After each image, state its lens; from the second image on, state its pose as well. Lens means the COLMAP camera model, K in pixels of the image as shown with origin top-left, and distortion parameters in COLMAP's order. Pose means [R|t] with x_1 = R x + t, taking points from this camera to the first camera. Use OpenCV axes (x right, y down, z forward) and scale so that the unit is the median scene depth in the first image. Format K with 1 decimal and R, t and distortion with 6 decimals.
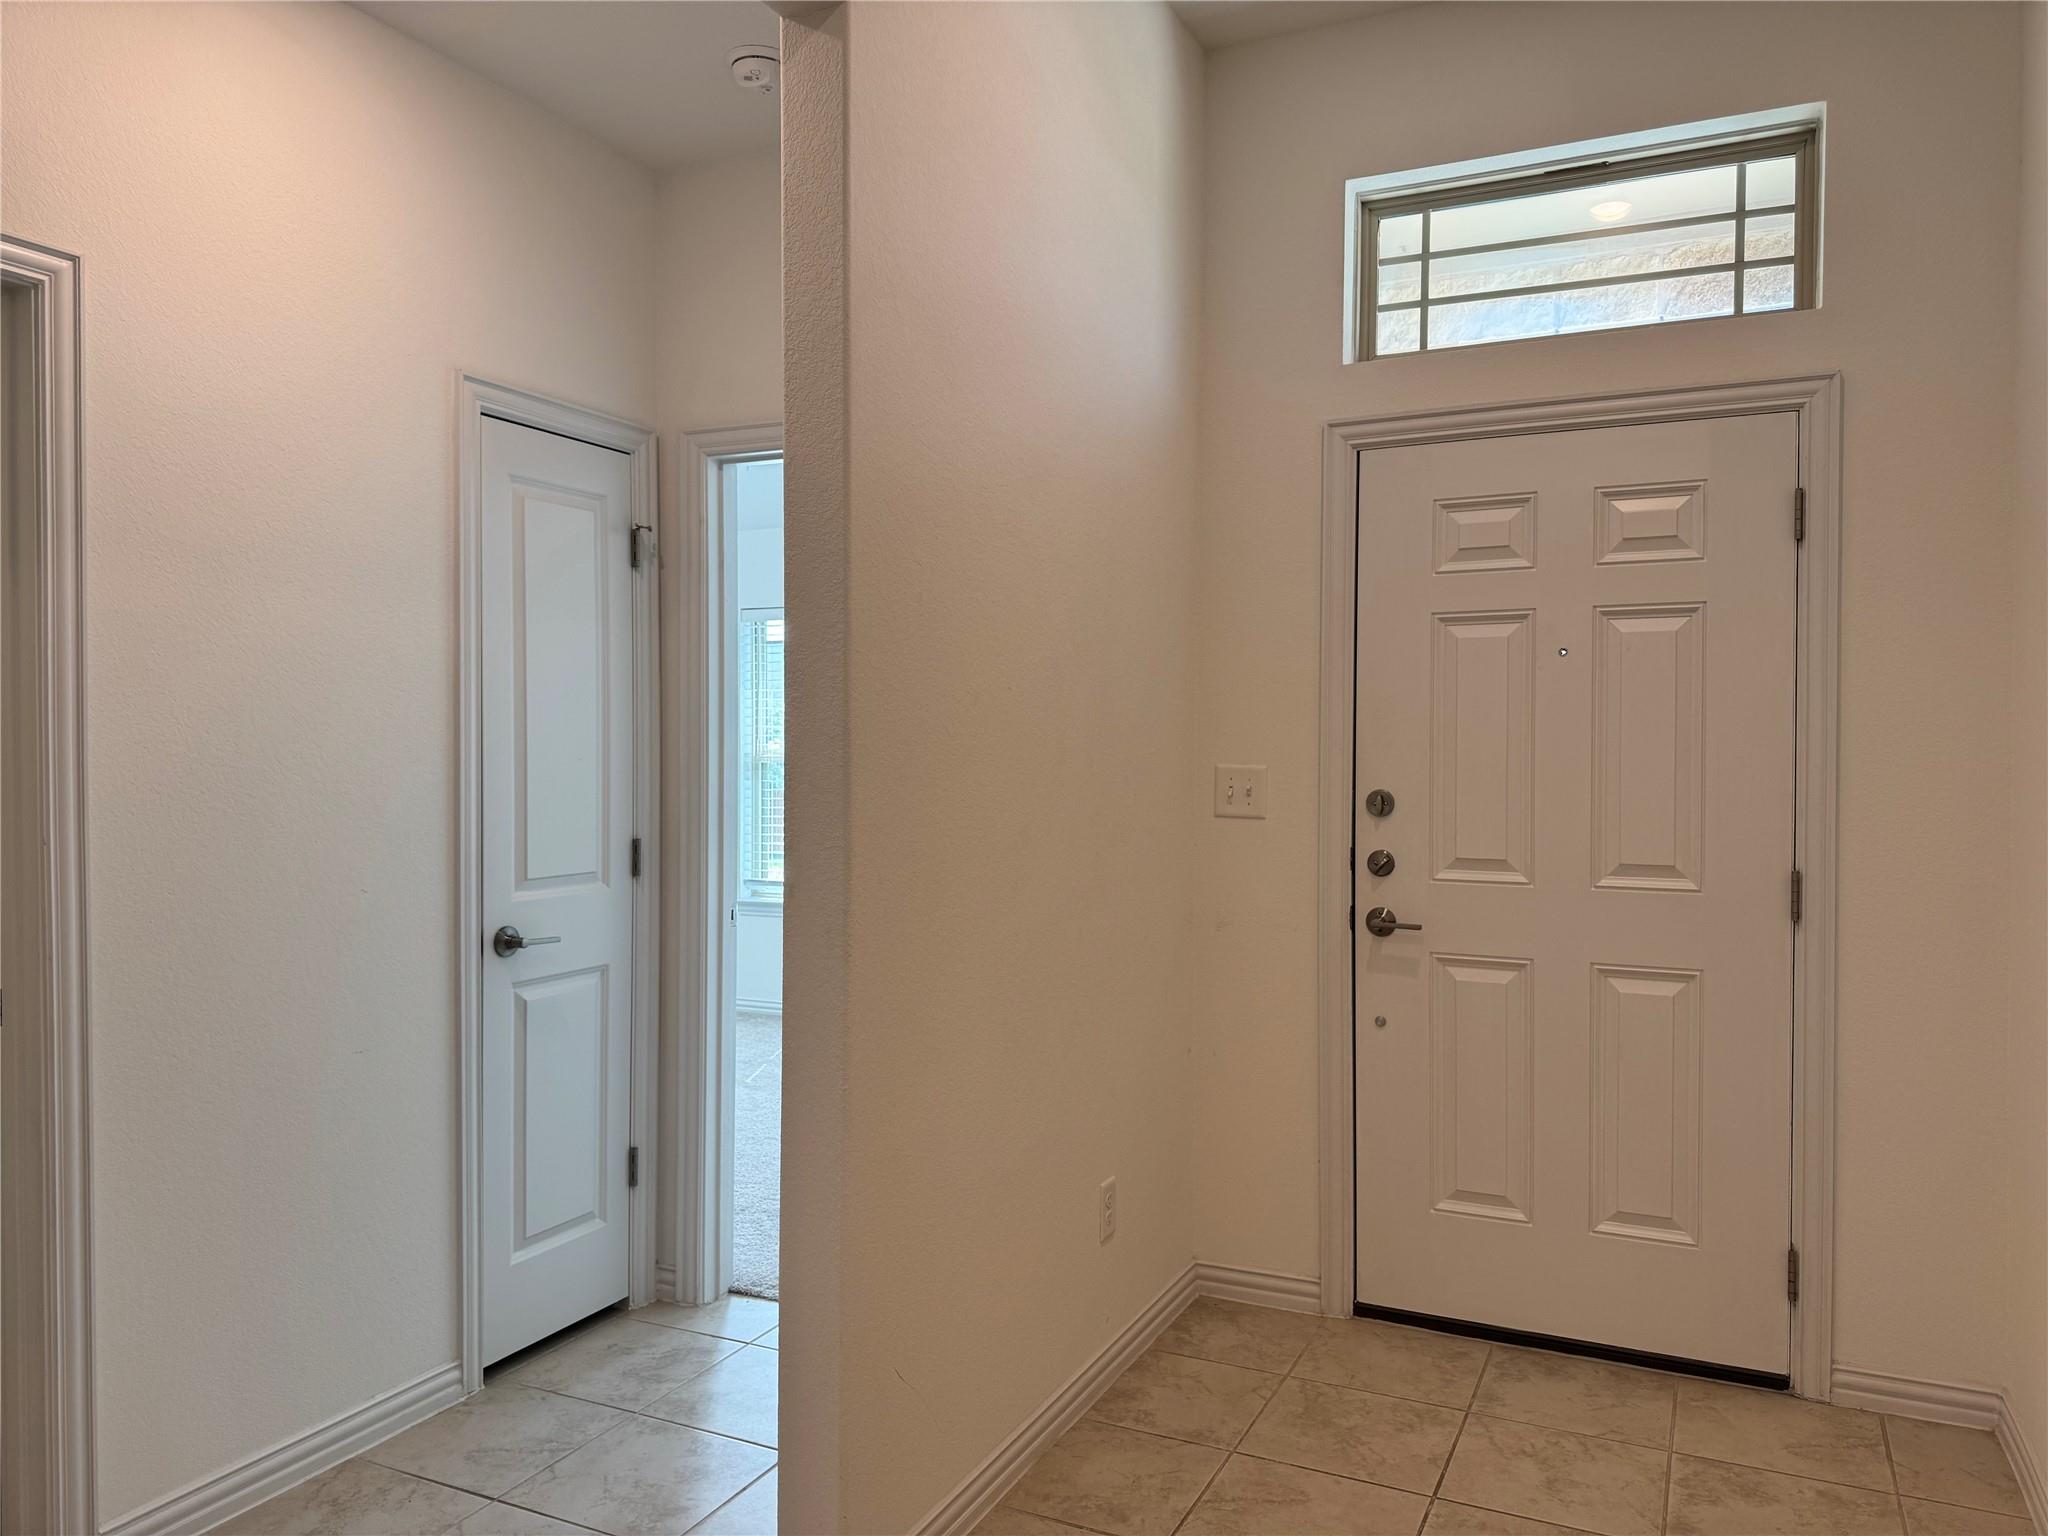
lens RADIAL K [[1449.4, 0, 1027.8], [0, 1449.4, 764.7], [0, 0, 1]] dist [0.005683, 0.003629]
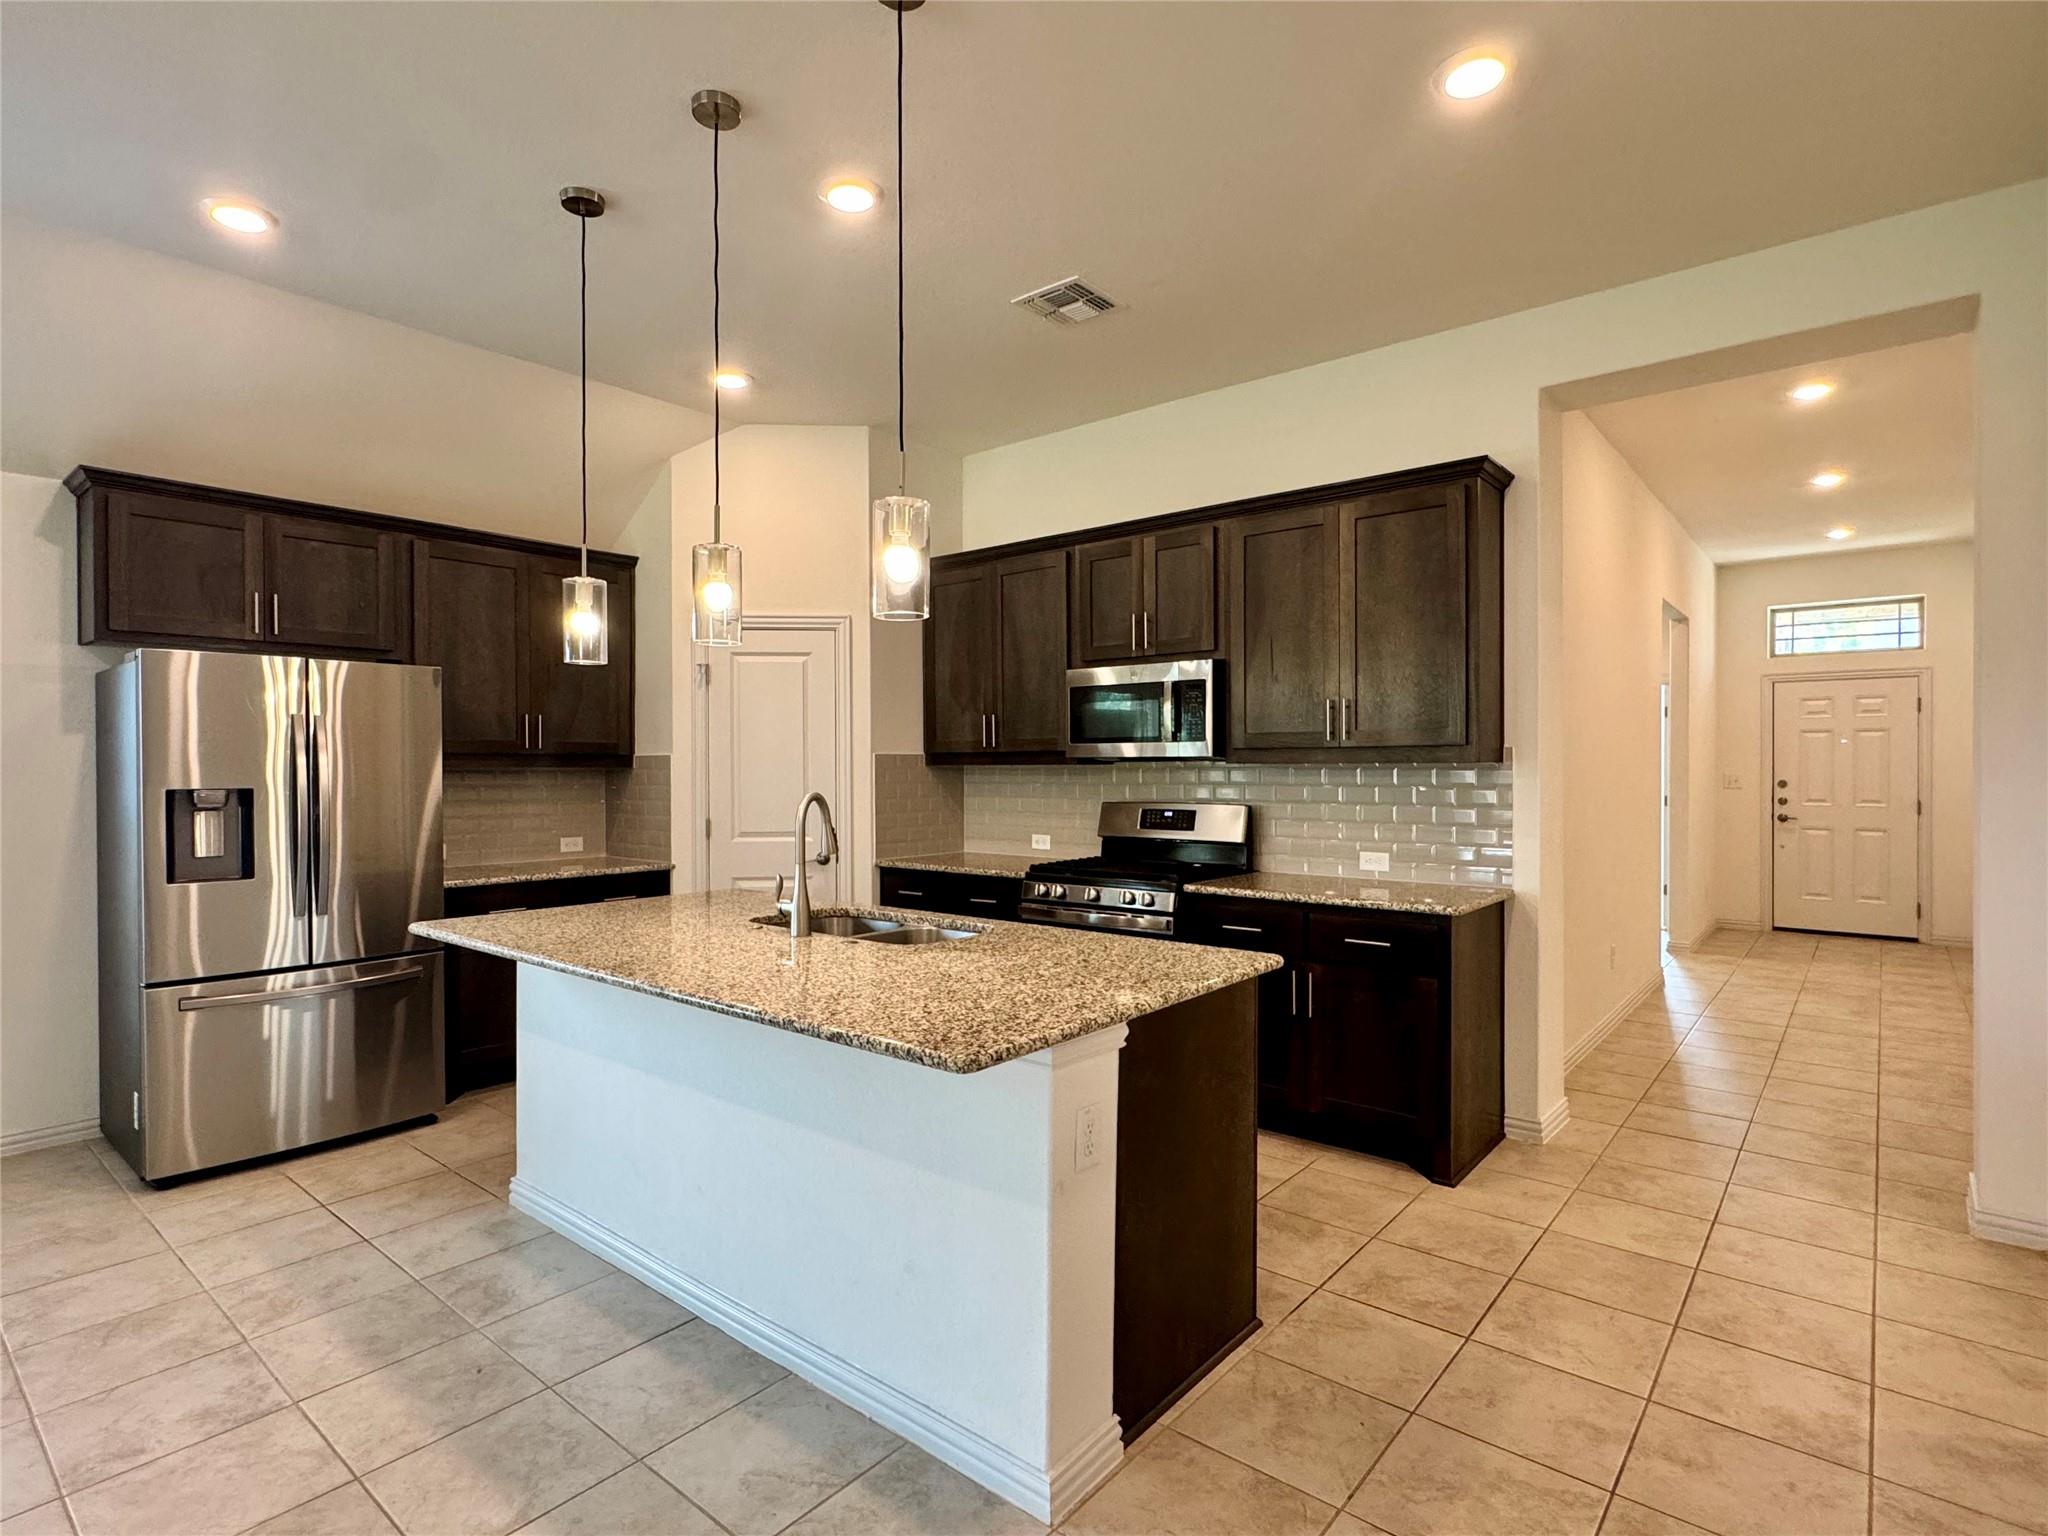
lens RADIAL K [[1034.6, 0, 1022.6], [0, 1034.6, 770.9], [0, 0, 1]] dist [-0.002717, 0.000651]
pose [[0.967924, -0.002917, -0.251226, -0.916466], [0.000686, 0.999960, -0.008968, 0.015563], [0.251242, 0.008508, 0.967887, -1.904185]]
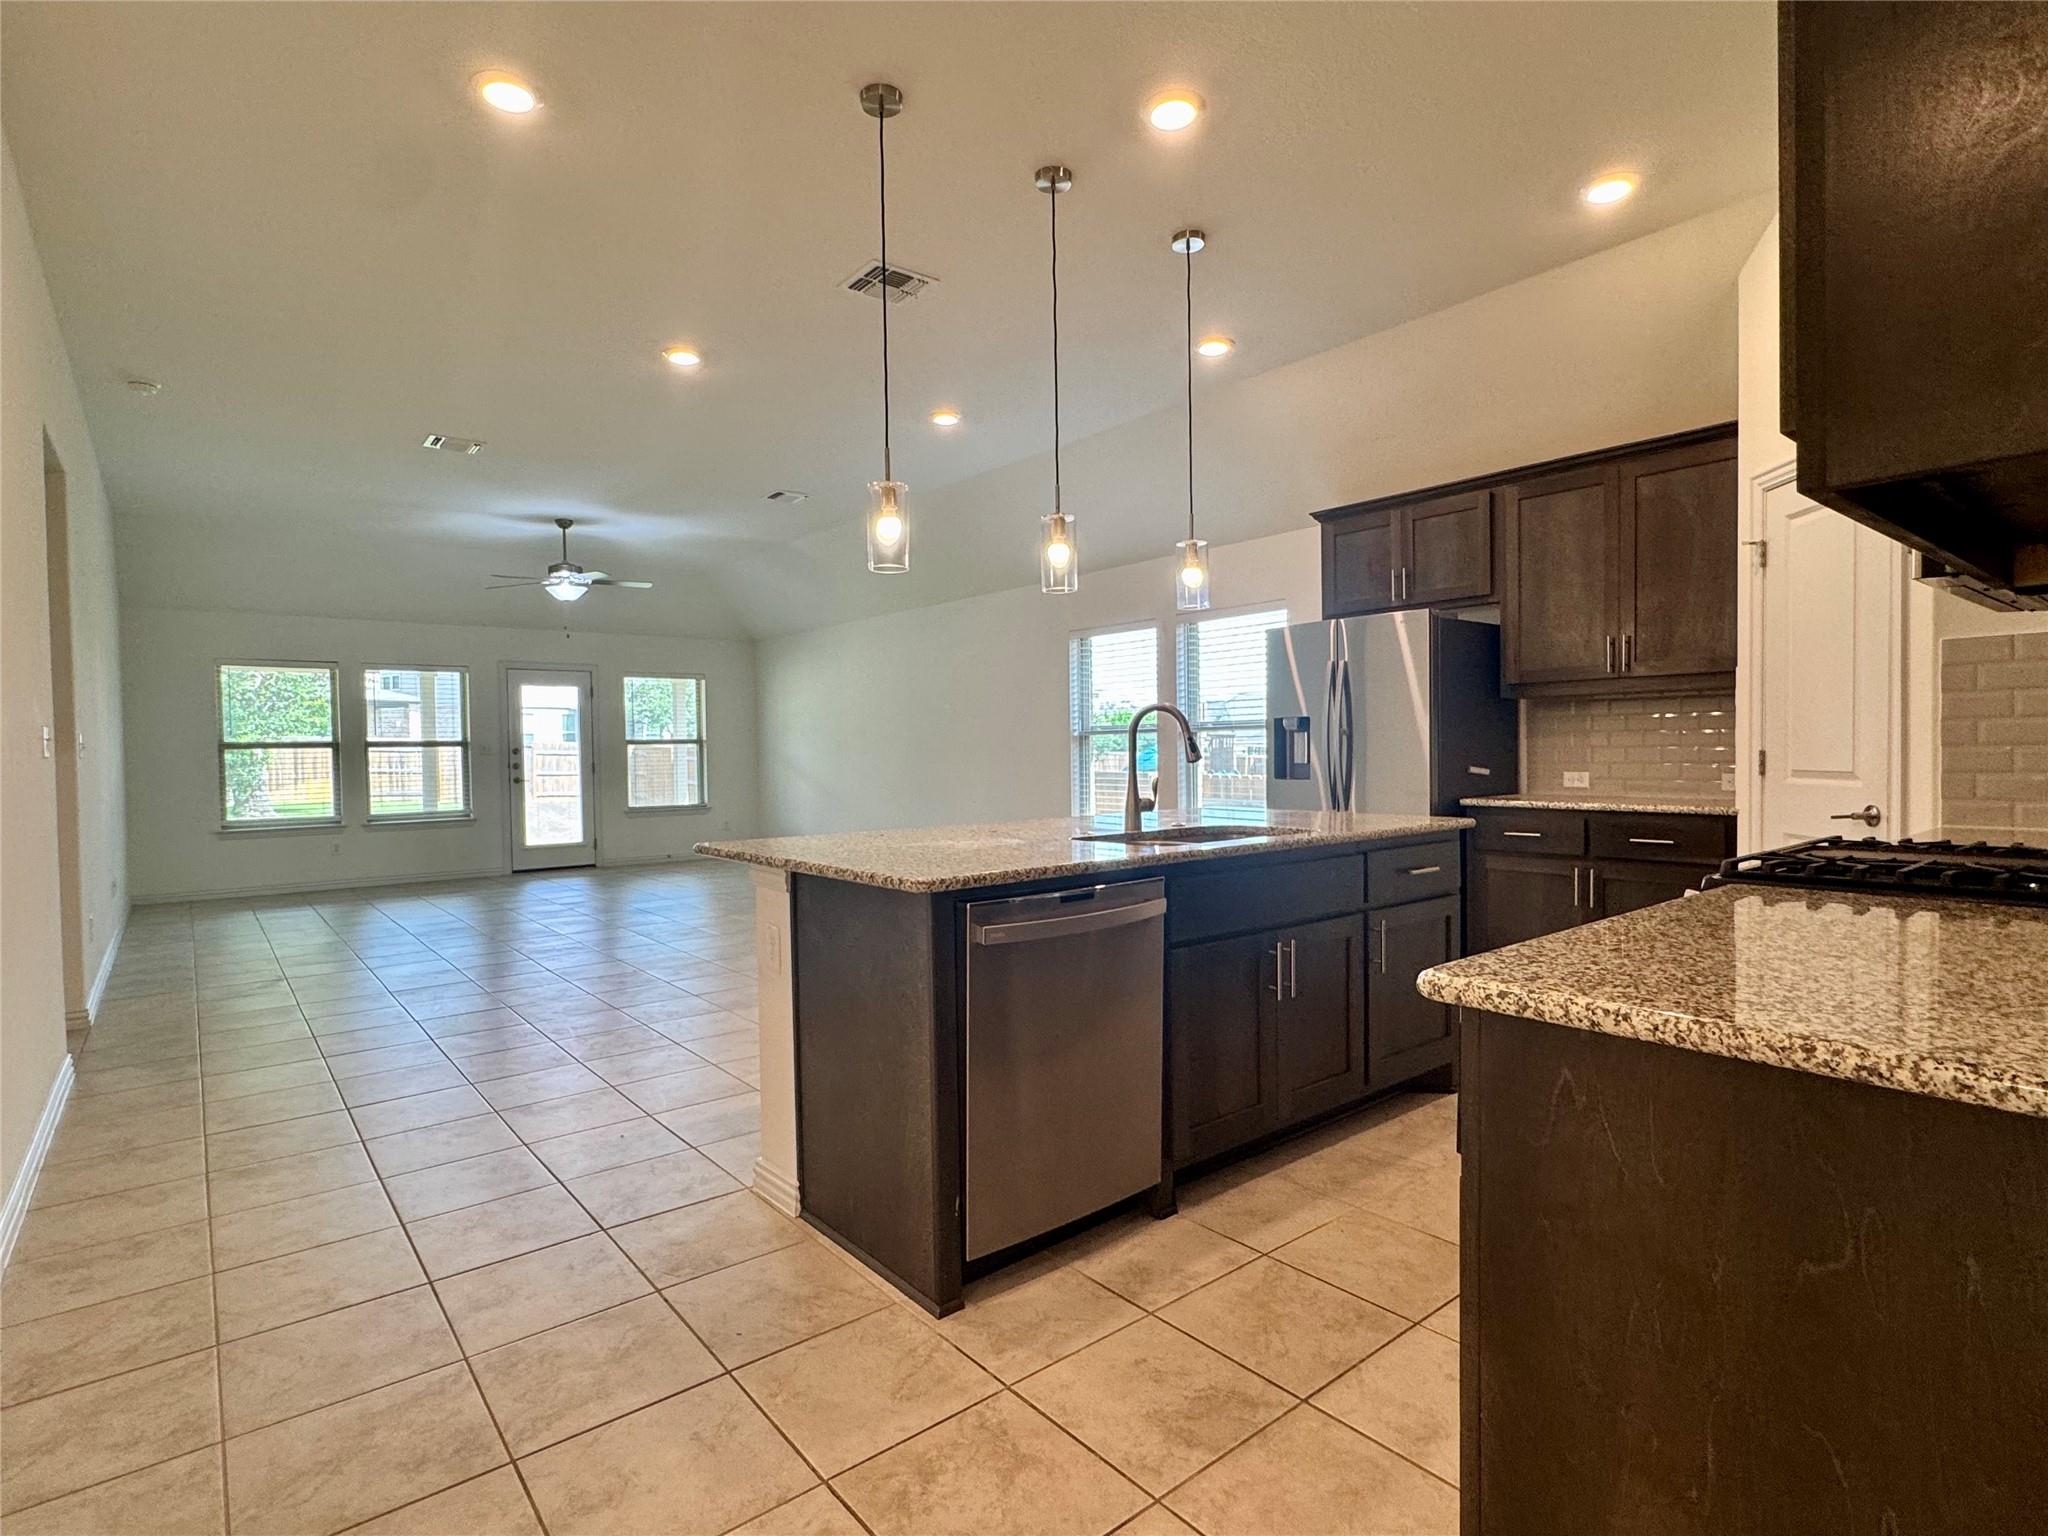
lens RADIAL K [[1034.6, 0, 1020.5], [0, 1034.6, 774.1], [0, 0, 1]] dist [-0.002717, 0.000651]
pose [[-0.433315, 0.026884, -0.900841, -0.399797], [0.000879, 0.999567, 0.029408, 0.062667], [0.901242, 0.011951, -0.433151, -0.811022]]
